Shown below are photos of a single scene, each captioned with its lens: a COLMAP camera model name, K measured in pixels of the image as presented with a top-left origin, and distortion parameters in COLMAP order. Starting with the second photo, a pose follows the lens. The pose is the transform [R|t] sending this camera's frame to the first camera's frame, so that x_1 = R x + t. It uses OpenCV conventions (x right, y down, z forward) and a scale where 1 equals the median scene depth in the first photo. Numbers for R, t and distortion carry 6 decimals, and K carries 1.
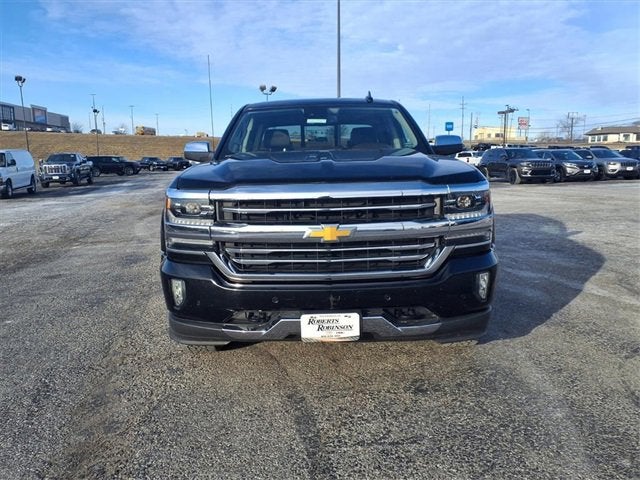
lens RADIAL K [[518.9, 0, 318.9], [0, 518.9, 223.7], [0, 0, 1]] dist [0.015706, -0.005772]
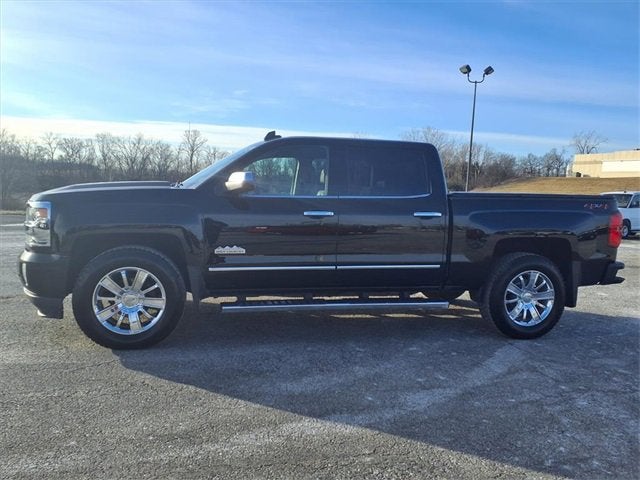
lens RADIAL K [[511.3, 0, 317.3], [0, 511.3, 238.5], [0, 0, 1]] dist [0.078813, -0.116967]
pose [[0.212996, 0.116893, -0.970035, 1.881795], [-0.168536, 0.982331, 0.081369, -0.229731], [0.962408, 0.146155, 0.228933, 1.451781]]
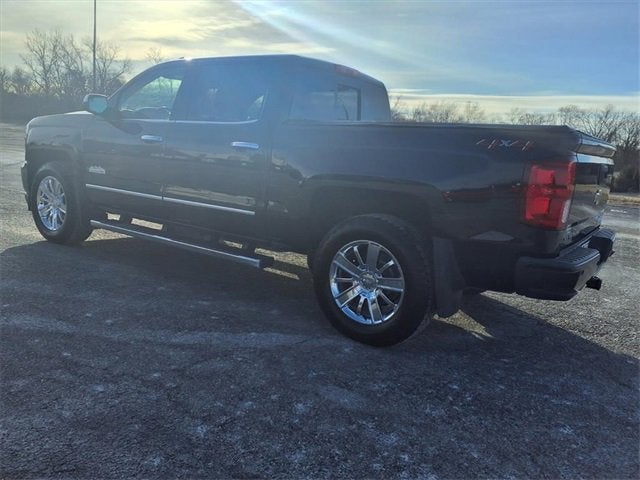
lens RADIAL K [[514.9, 0, 317.9], [0, 514.9, 241.2], [0, 0, 1]] dist [0.052039, -0.078972]
pose [[-0.585878, 0.130277, -0.799860, 1.326025], [-0.168064, 0.946004, 0.277183, -0.398427], [0.792781, 0.296823, -0.532348, 3.090469]]
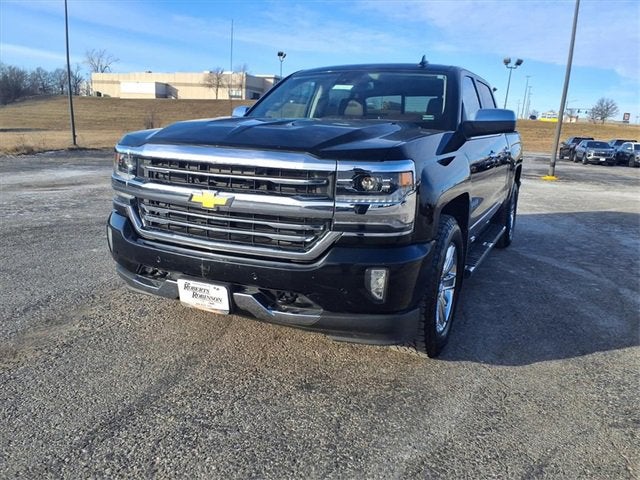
lens RADIAL K [[511.3, 0, 317.3], [0, 511.3, 238.5], [0, 0, 1]] dist [0.078813, -0.116967]
pose [[0.890425, 0.146140, -0.431028, 0.584529], [-0.114510, 0.988517, 0.098599, -0.025865], [0.440488, -0.038438, 0.896935, 0.224042]]
